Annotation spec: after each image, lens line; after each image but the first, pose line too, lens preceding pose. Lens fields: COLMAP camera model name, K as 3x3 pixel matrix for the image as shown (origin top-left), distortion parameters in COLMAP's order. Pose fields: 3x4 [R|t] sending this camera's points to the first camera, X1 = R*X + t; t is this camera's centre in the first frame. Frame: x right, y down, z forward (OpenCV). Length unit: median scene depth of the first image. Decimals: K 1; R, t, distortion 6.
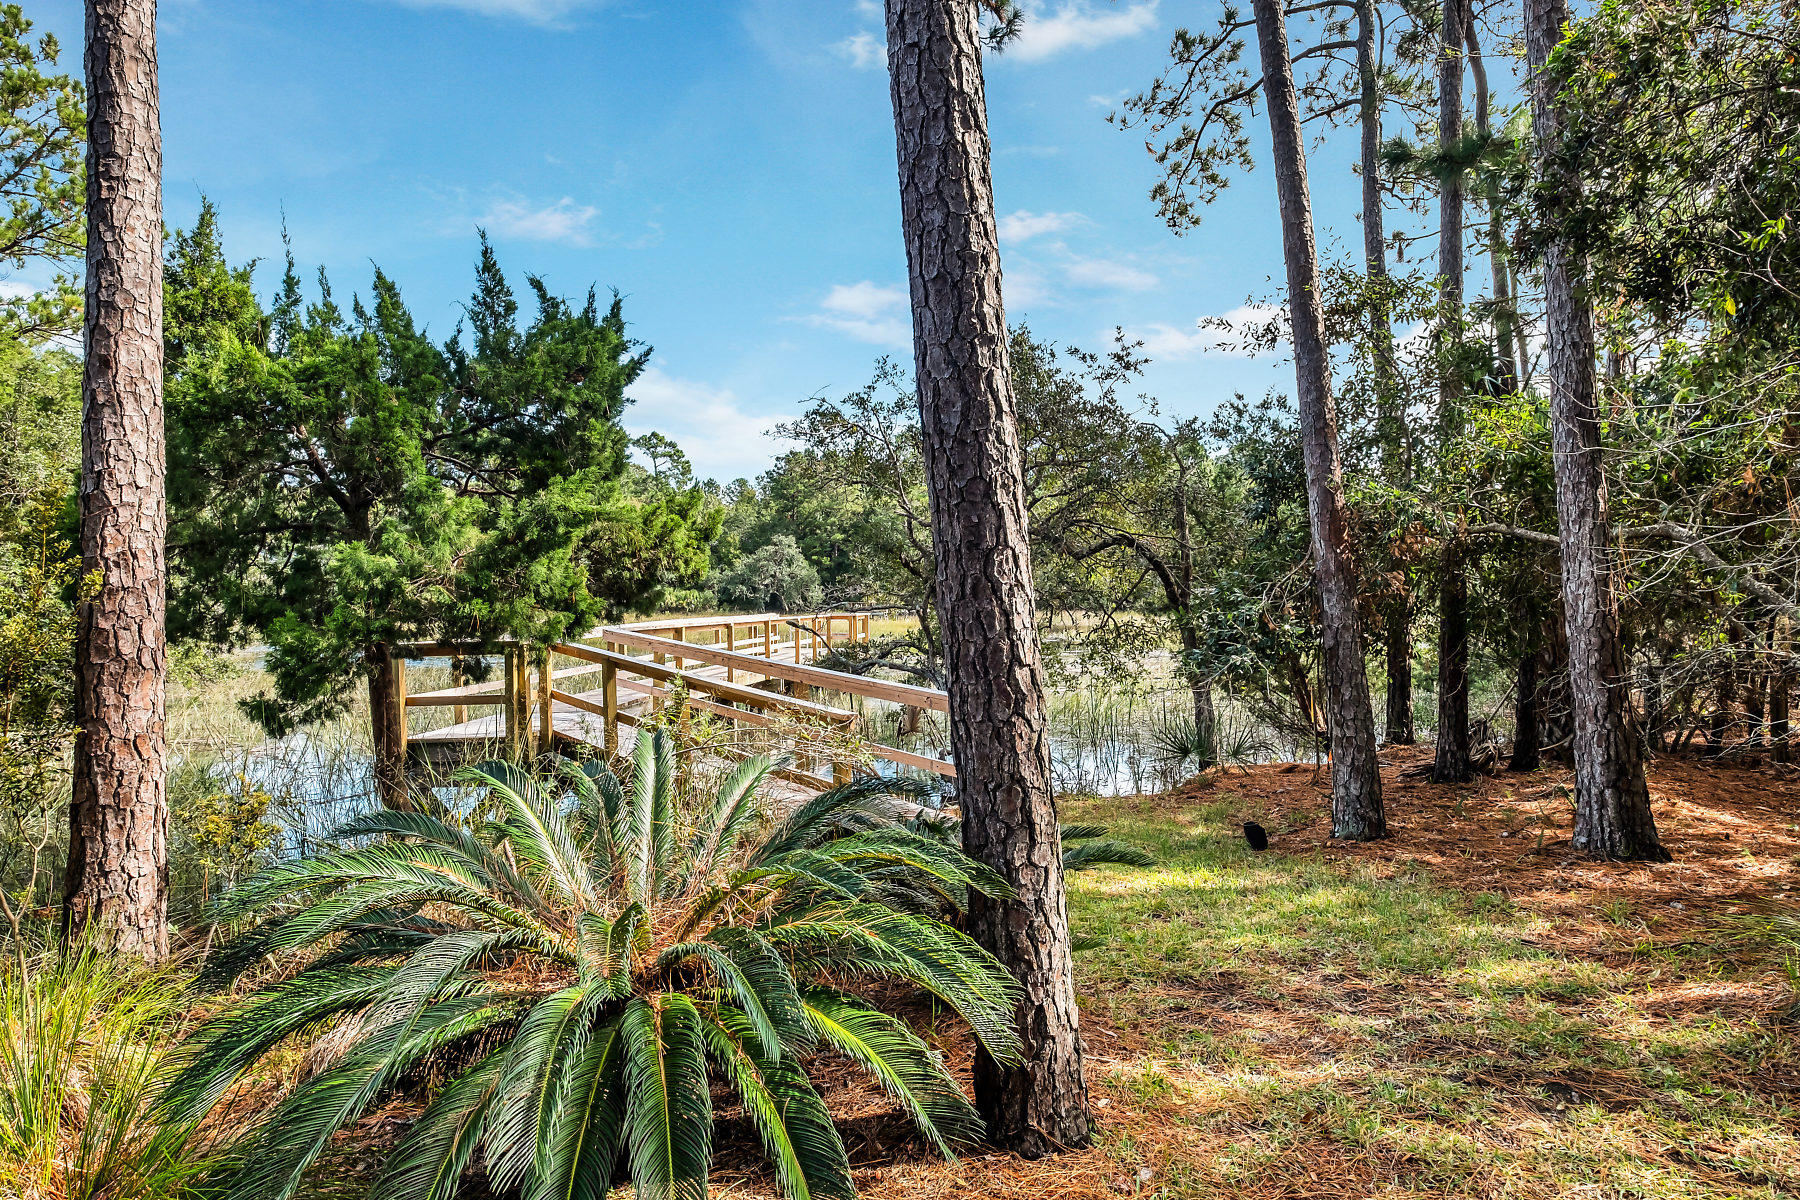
lens RADIAL K [[1058.5, 0, 900.0], [0, 1058.5, 600.0], [0, 0, 1]] dist [-0.000790, -0.000390]
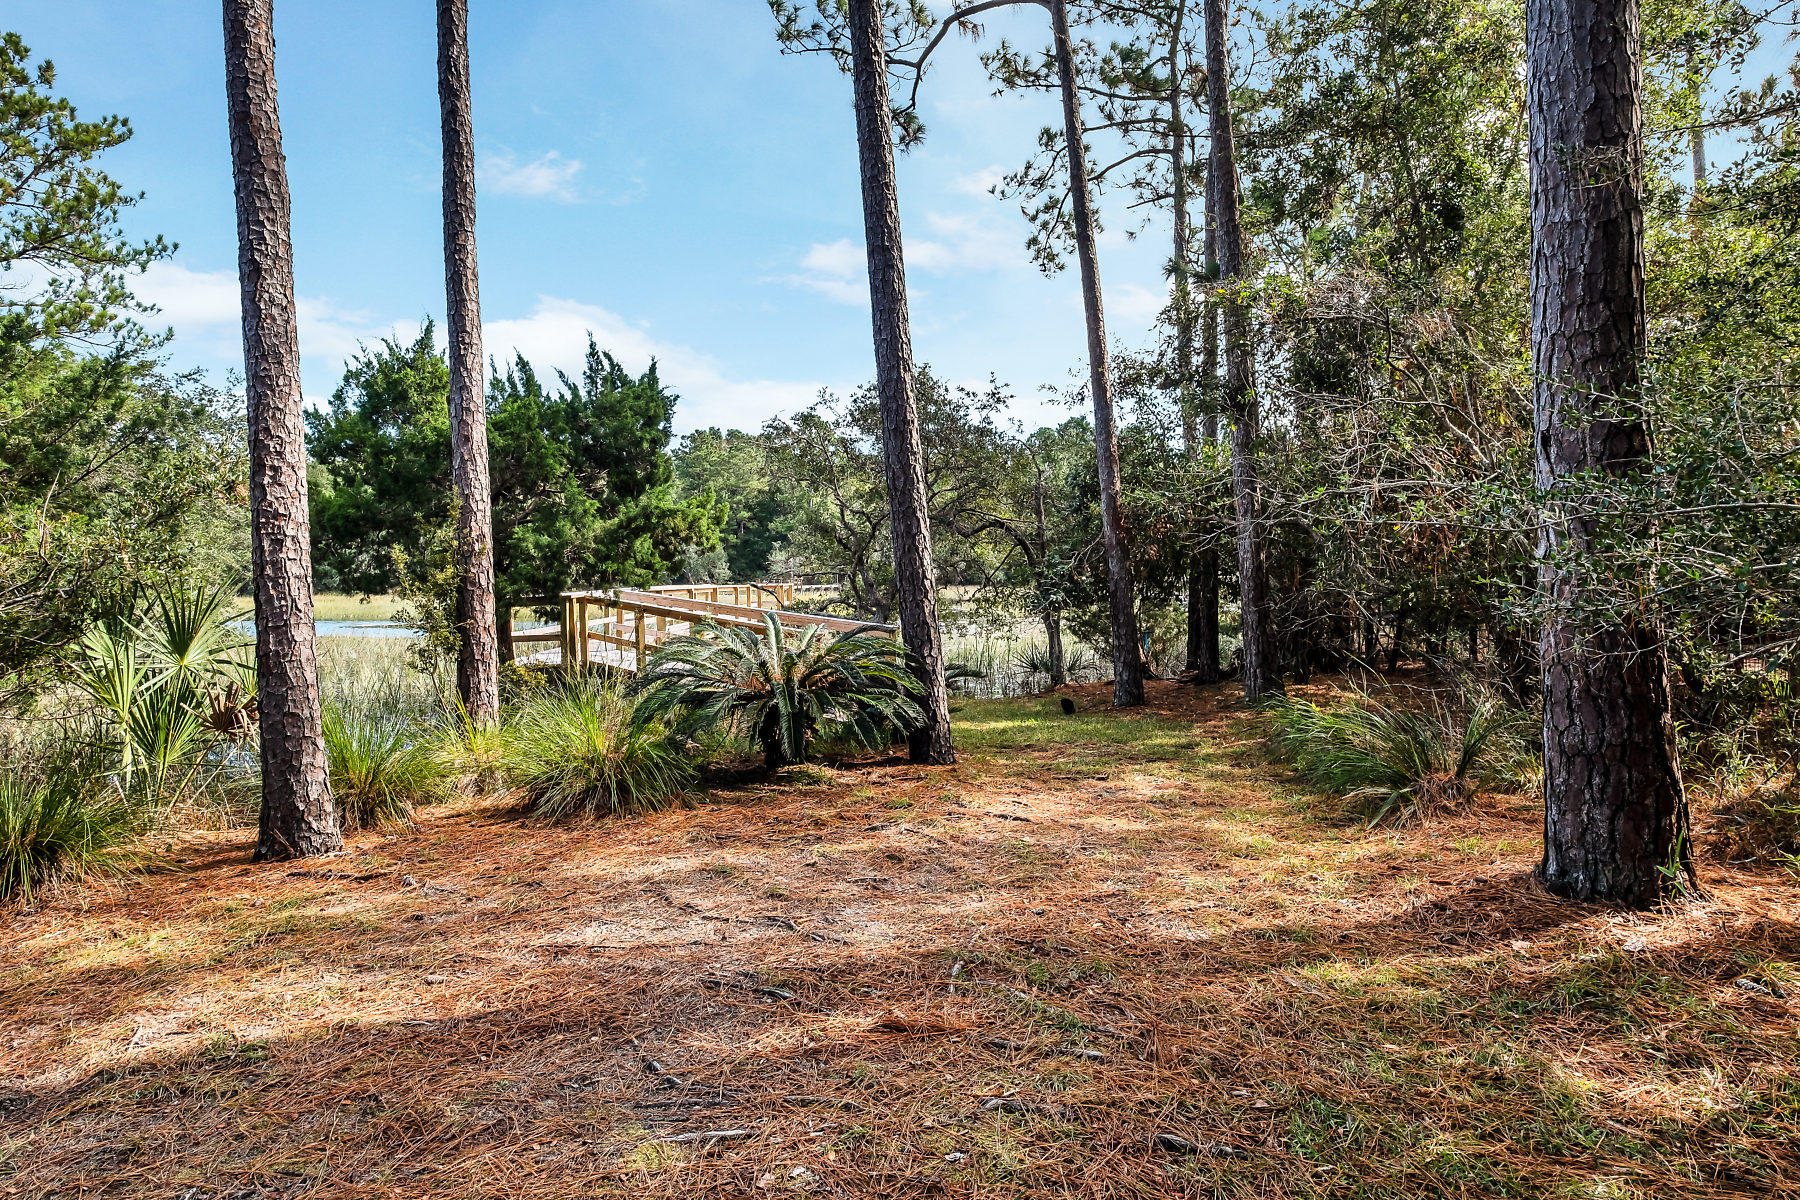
lens RADIAL K [[1058.5, 0, 900.0], [0, 1058.5, 600.0], [0, 0, 1]] dist [-0.000790, -0.000390]
pose [[0.995718, -0.005664, 0.092271, -0.045294], [0.003694, 0.999762, 0.021509, 0.013642], [-0.092371, -0.021077, 0.995502, -0.375207]]
